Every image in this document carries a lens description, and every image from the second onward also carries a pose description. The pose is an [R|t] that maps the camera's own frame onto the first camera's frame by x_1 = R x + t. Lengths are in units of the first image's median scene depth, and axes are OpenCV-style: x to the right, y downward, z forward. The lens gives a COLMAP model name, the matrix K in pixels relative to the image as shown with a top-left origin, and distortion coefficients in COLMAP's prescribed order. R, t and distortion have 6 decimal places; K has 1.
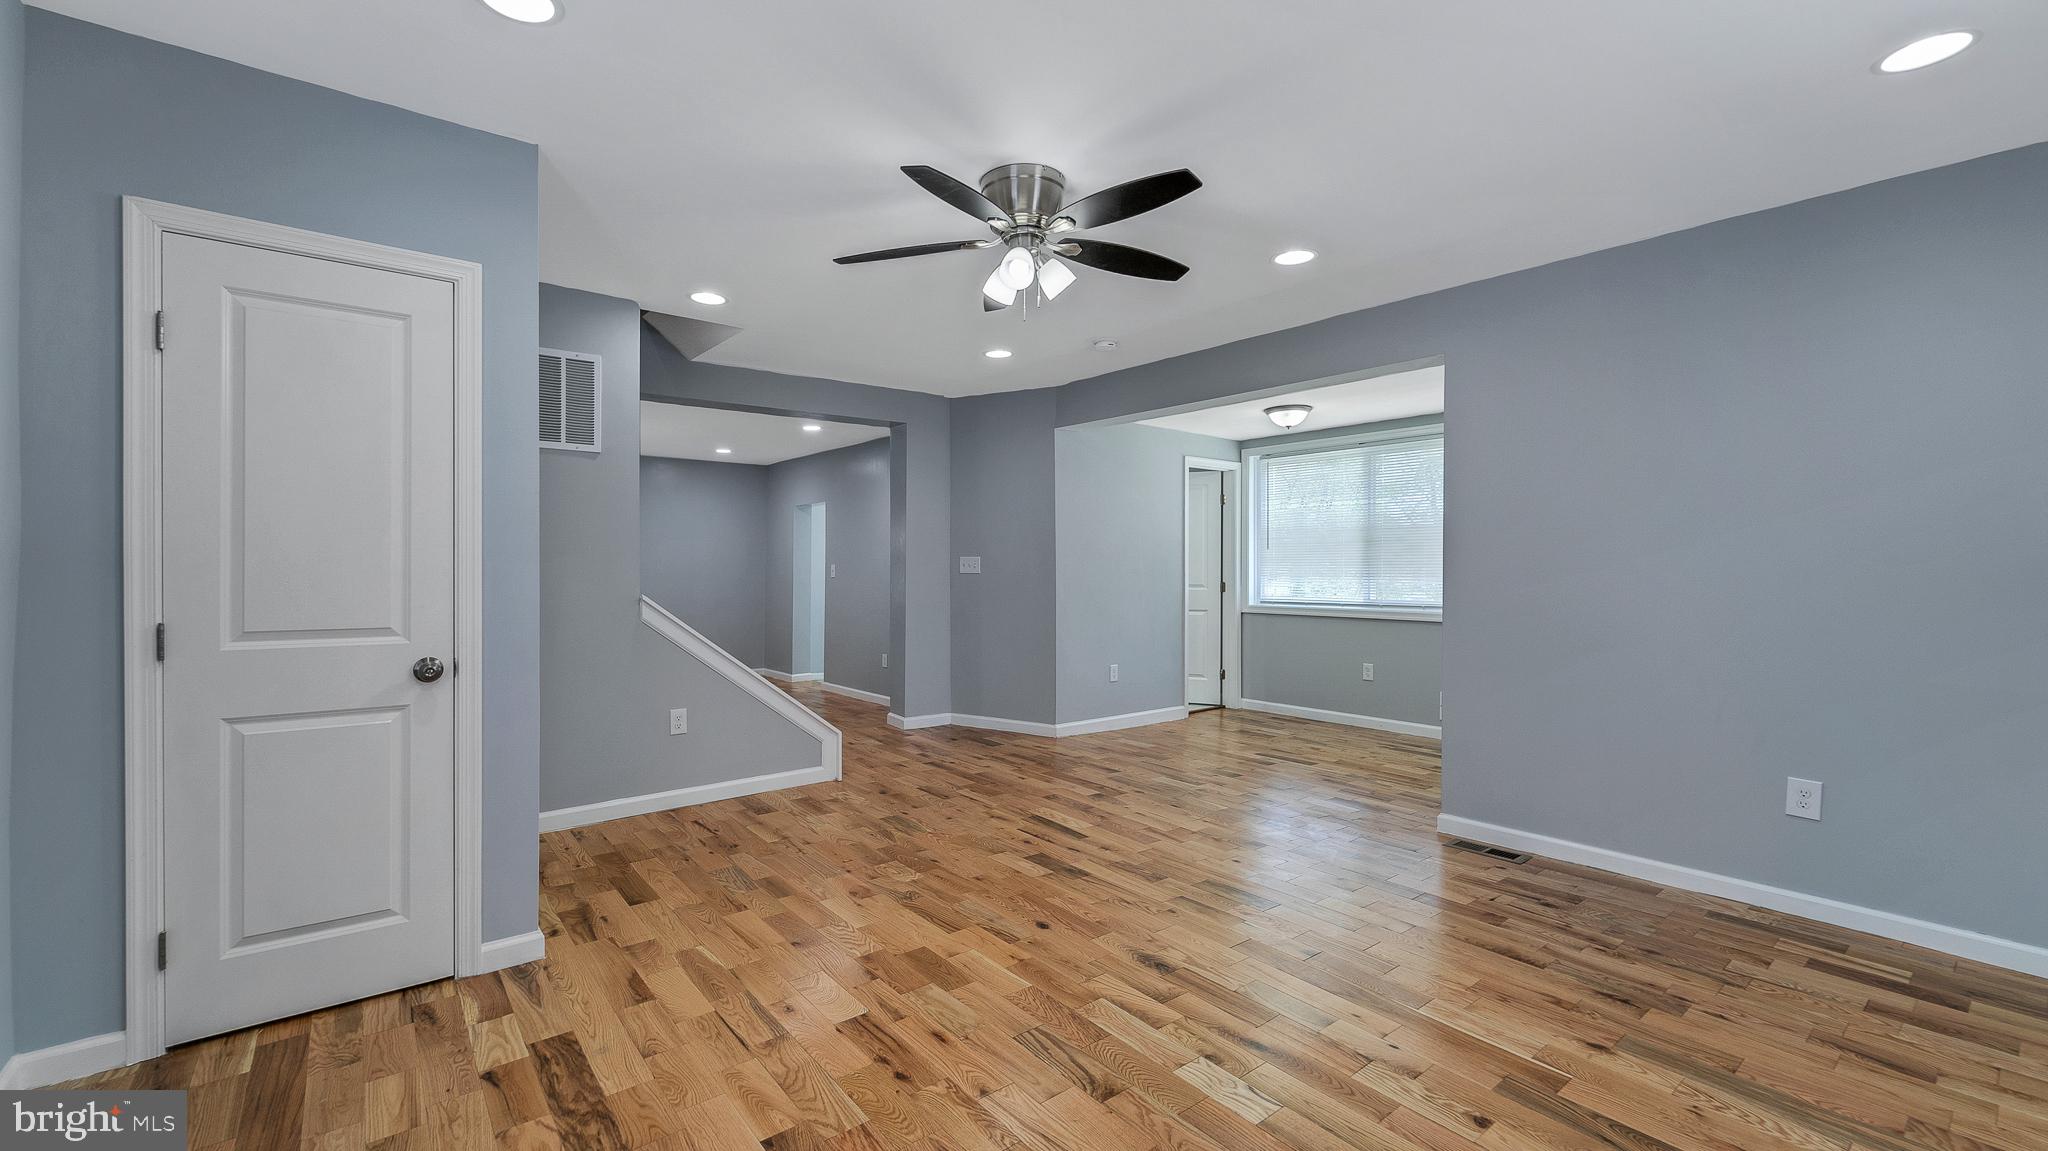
lens RADIAL K [[829.5, 0, 999.6], [0, 829.5, 570.1], [0, 0, 1]] dist [-0.000835, -0.000097]
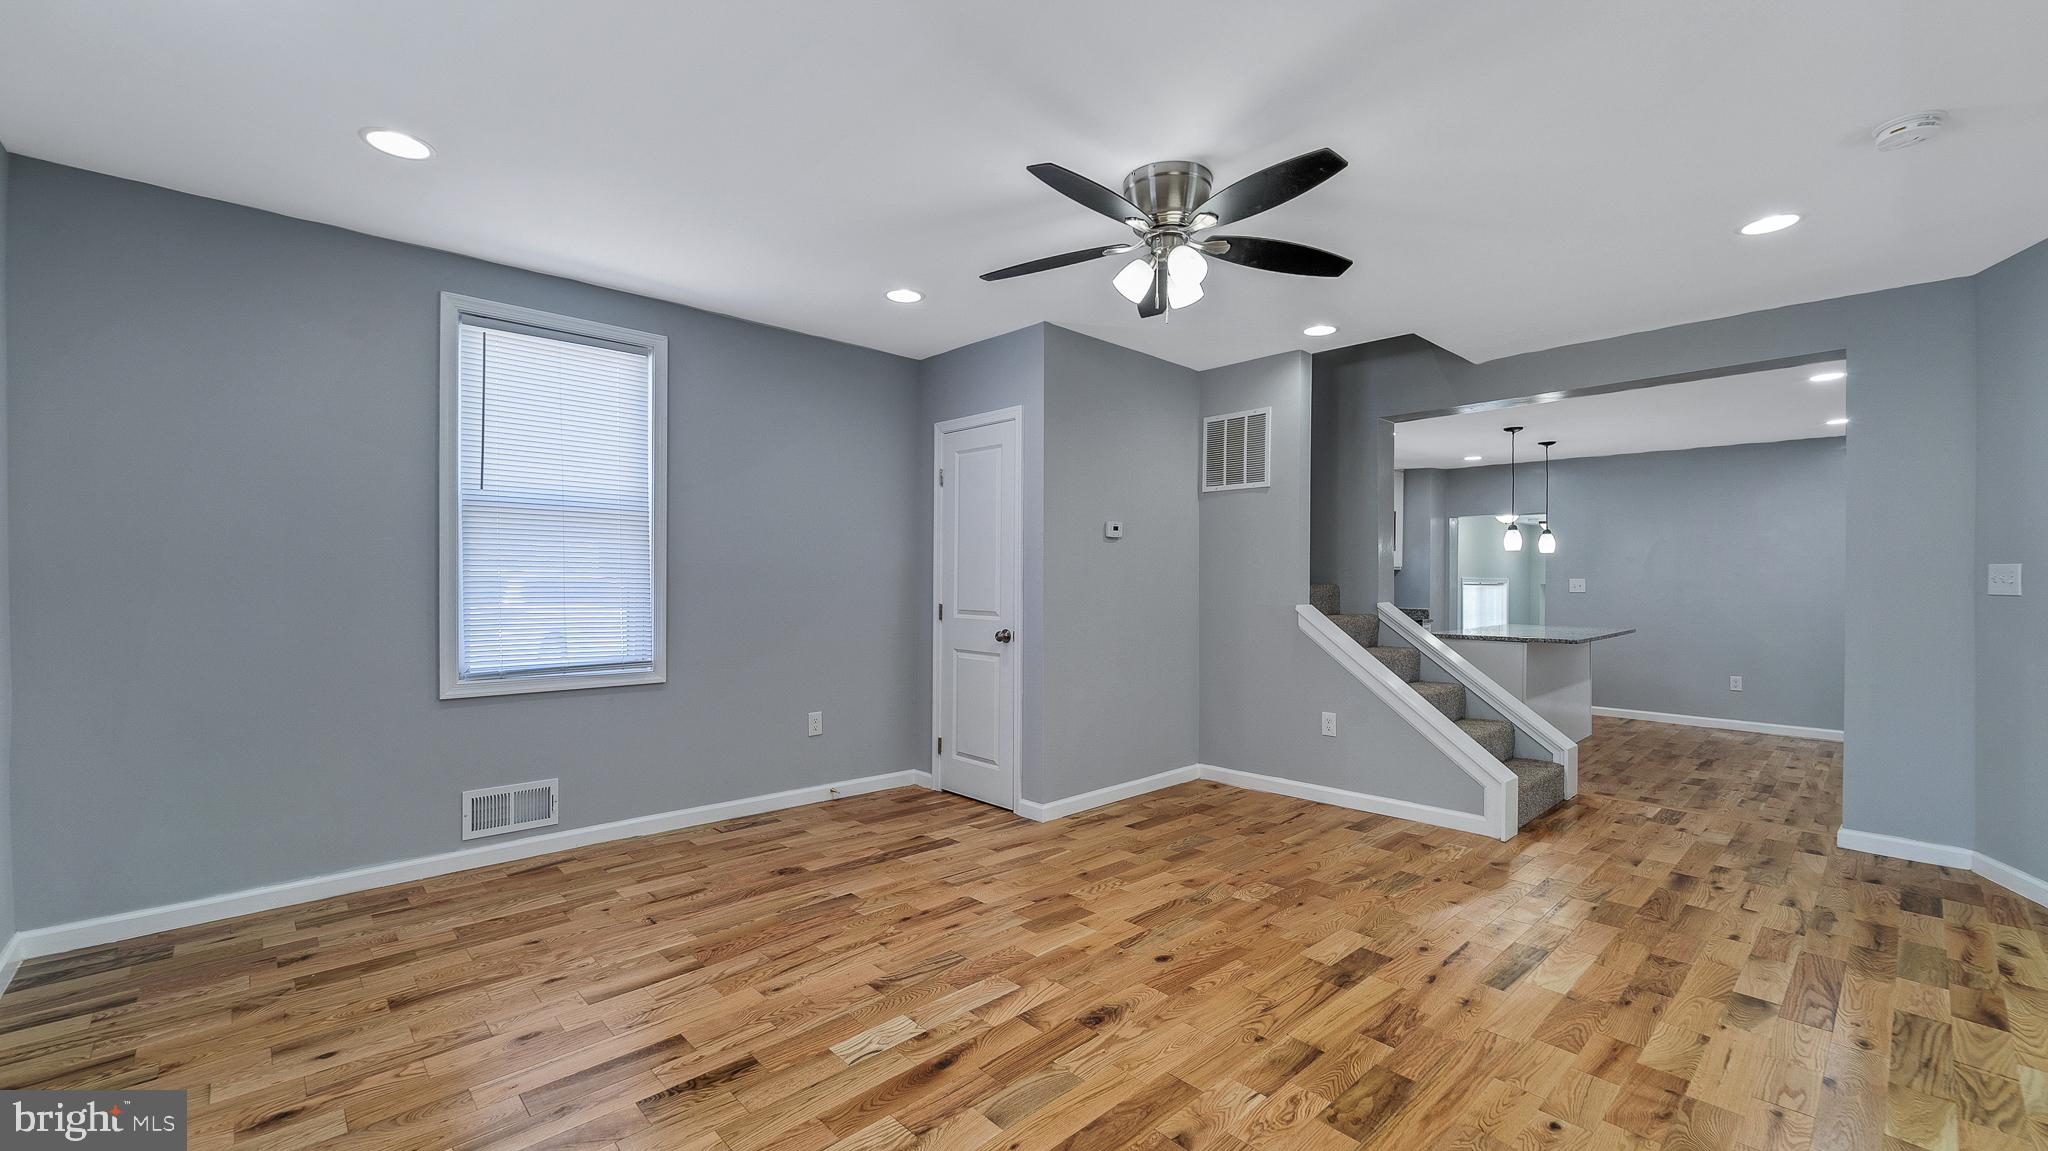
lens RADIAL K [[834.0, 0, 1024.0], [0, 834.0, 575.5], [0, 0, 1]] dist [-0.000297, -0.003559]
pose [[0.092602, -0.006821, -0.995680, 0.923887], [-0.008134, 0.999938, -0.007607, 0.000698], [0.995670, 0.008803, 0.092541, 0.703598]]
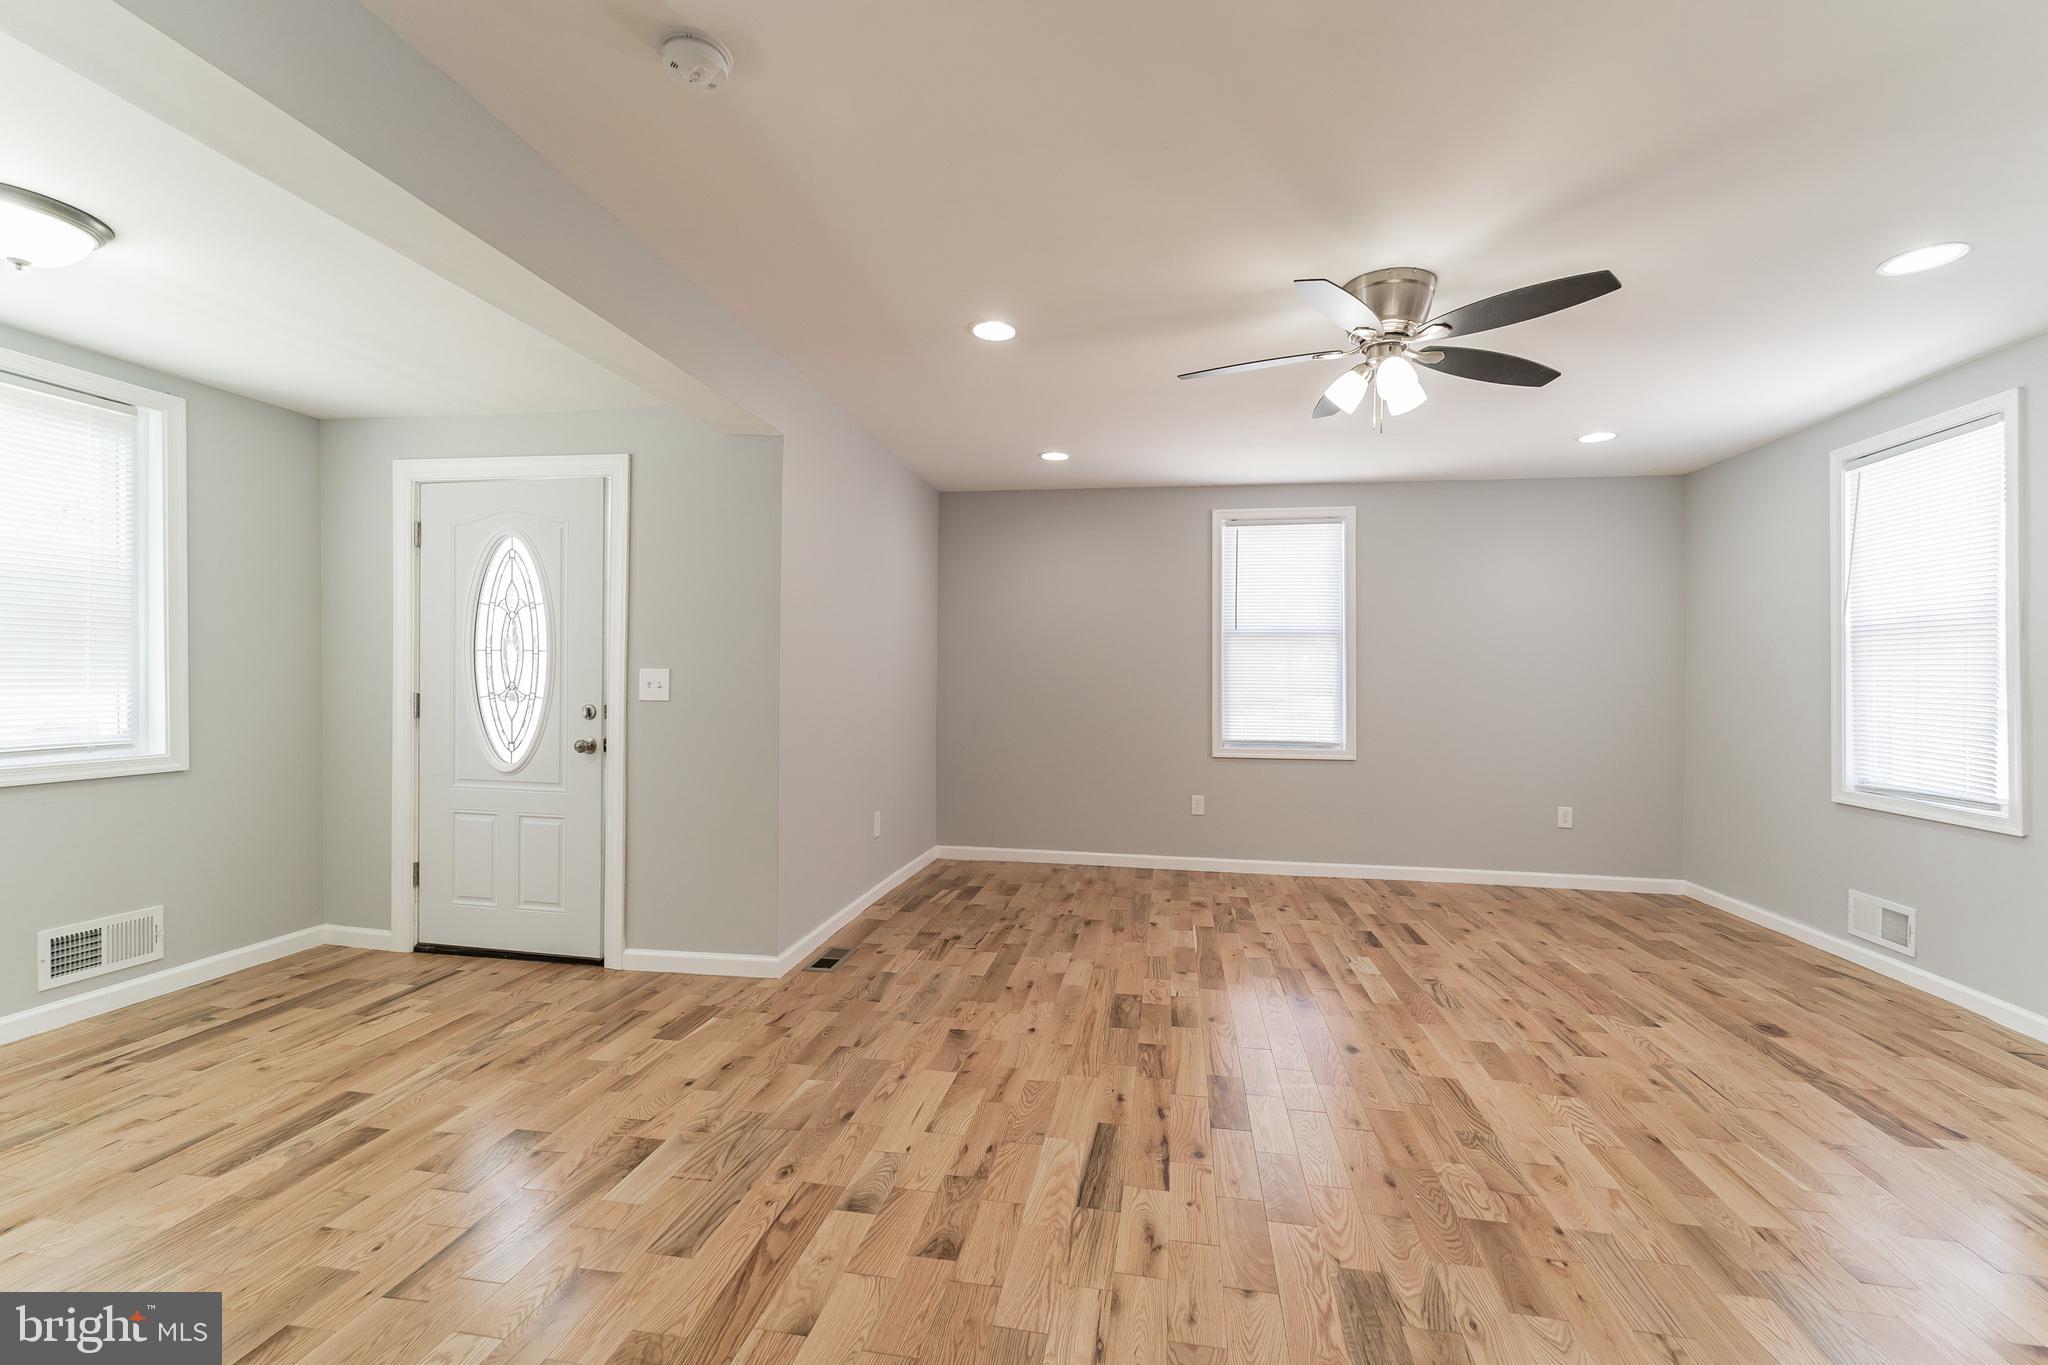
lens RADIAL K [[842.9, 0, 1024.0], [0, 842.9, 682.5], [0, 0, 1]] dist [0.001282, 0.000039]
pose [[-0.672076, -0.017241, 0.740281, -0.398262], [-0.013789, 0.999847, 0.010768, -0.016477], [-0.740354, -0.002971, -0.672211, 1.849174]]
